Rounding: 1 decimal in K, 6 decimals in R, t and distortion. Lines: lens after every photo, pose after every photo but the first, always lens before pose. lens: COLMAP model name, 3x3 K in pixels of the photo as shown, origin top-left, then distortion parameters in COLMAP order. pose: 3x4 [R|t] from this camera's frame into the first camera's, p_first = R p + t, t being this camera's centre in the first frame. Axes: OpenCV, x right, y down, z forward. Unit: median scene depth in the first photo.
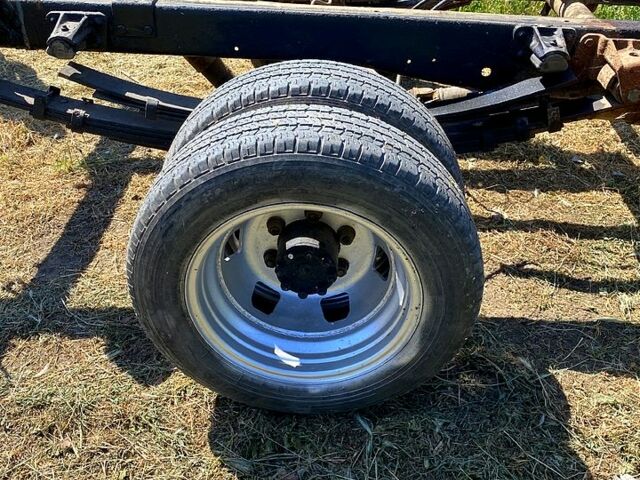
lens RADIAL K [[653.8, 0, 319.5], [0, 653.8, 238.9], [0, 0, 1]] dist [-0.019609, 0.000000]
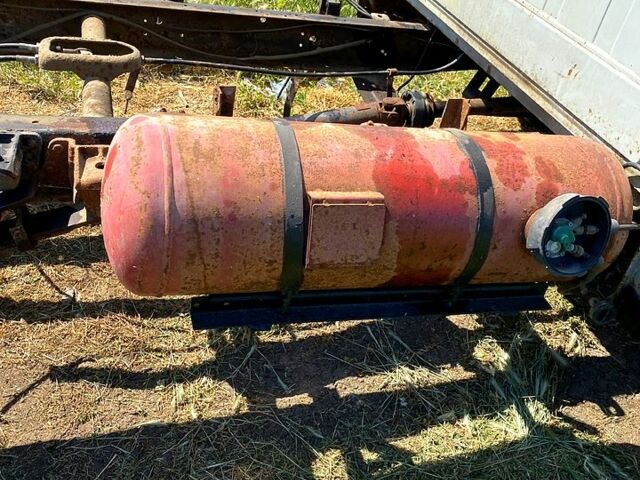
lens RADIAL K [[653.8, 0, 319.8], [0, 653.8, 241.5], [0, 0, 1]] dist [-0.019609, 0.000000]
pose [[0.927582, -0.083798, 0.364102, 0.313301], [0.076704, 0.996476, 0.033928, -0.136129], [-0.365662, -0.003543, 0.930741, 0.035059]]
